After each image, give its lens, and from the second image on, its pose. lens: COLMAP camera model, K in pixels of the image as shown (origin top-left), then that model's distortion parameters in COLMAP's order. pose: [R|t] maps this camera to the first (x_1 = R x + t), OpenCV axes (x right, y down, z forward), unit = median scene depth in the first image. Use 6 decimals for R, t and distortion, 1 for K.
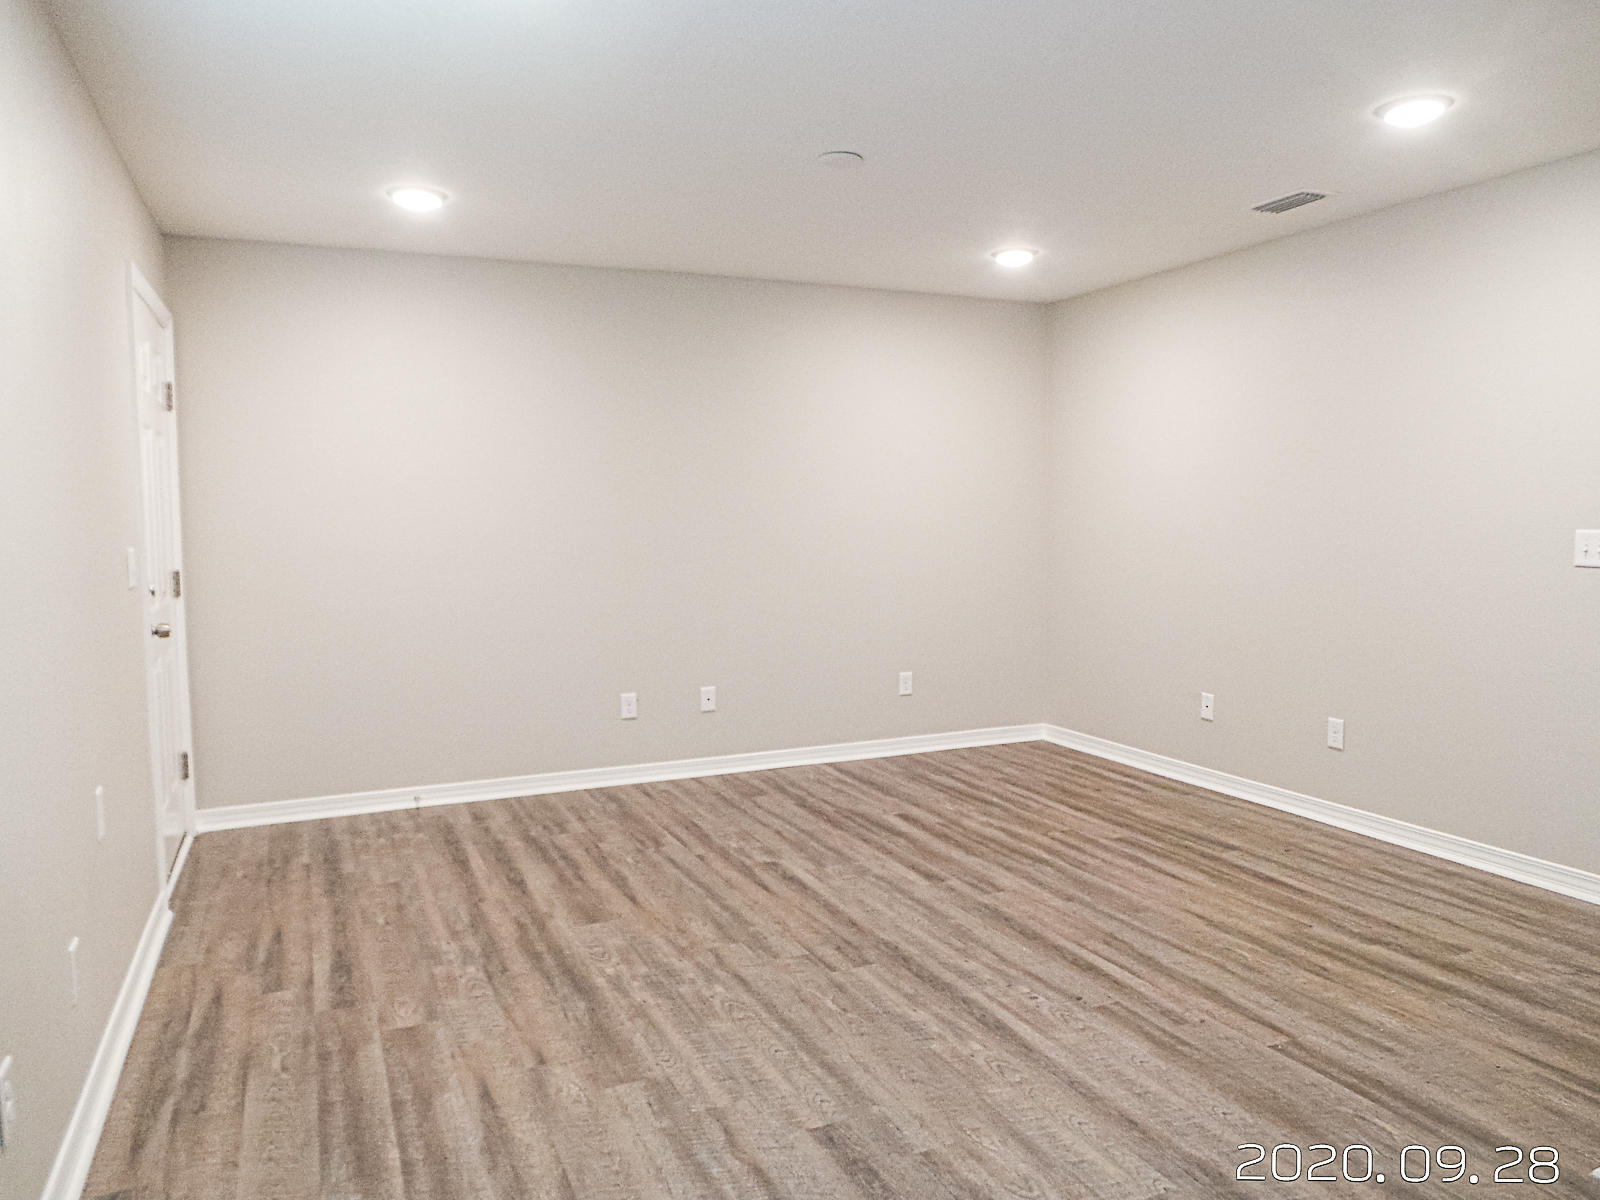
lens RADIAL K [[1113.5, 0, 800.0], [0, 1113.5, 600.0], [0, 0, 1]] dist [-0.005422, -0.025917]
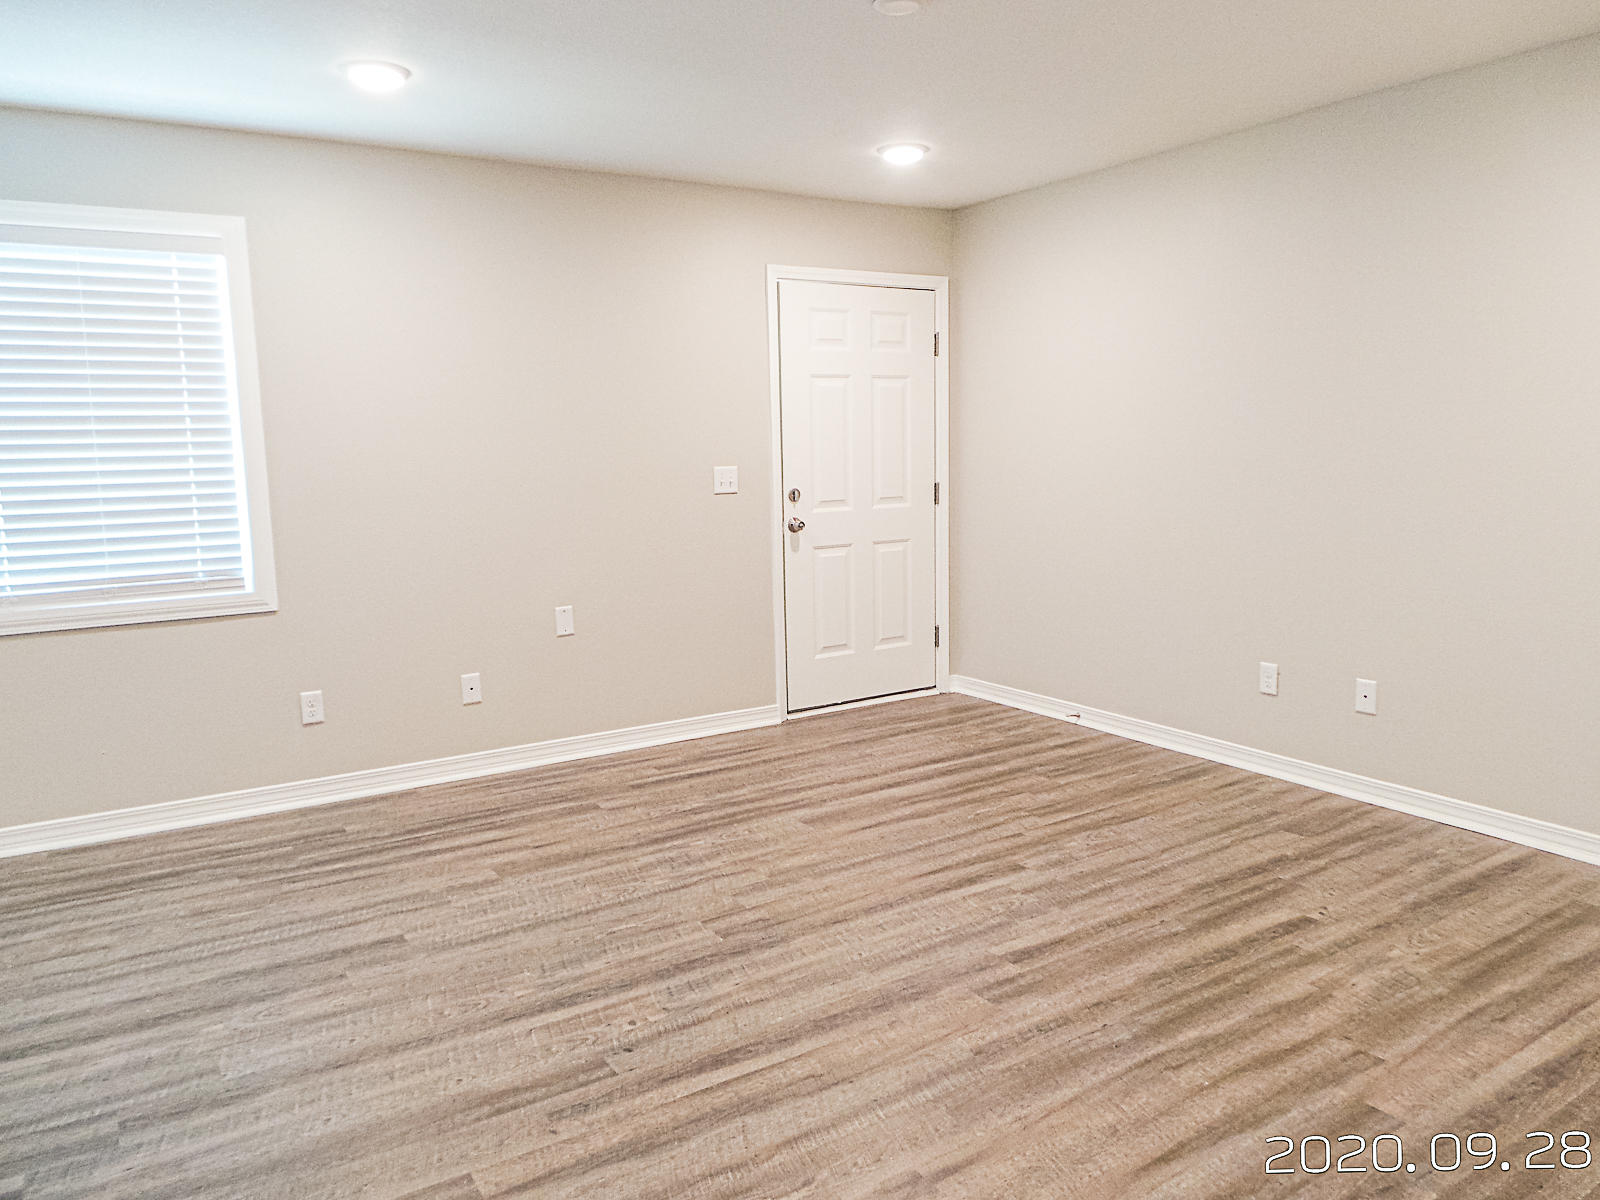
lens RADIAL K [[1113.5, 0, 800.0], [0, 1113.5, 600.0], [0, 0, 1]] dist [-0.005422, -0.025917]
pose [[0.157277, 0.148668, -0.976300, 0.754870], [-0.056126, 0.988351, 0.141462, -0.072756], [0.985958, 0.032547, 0.163789, 0.715169]]
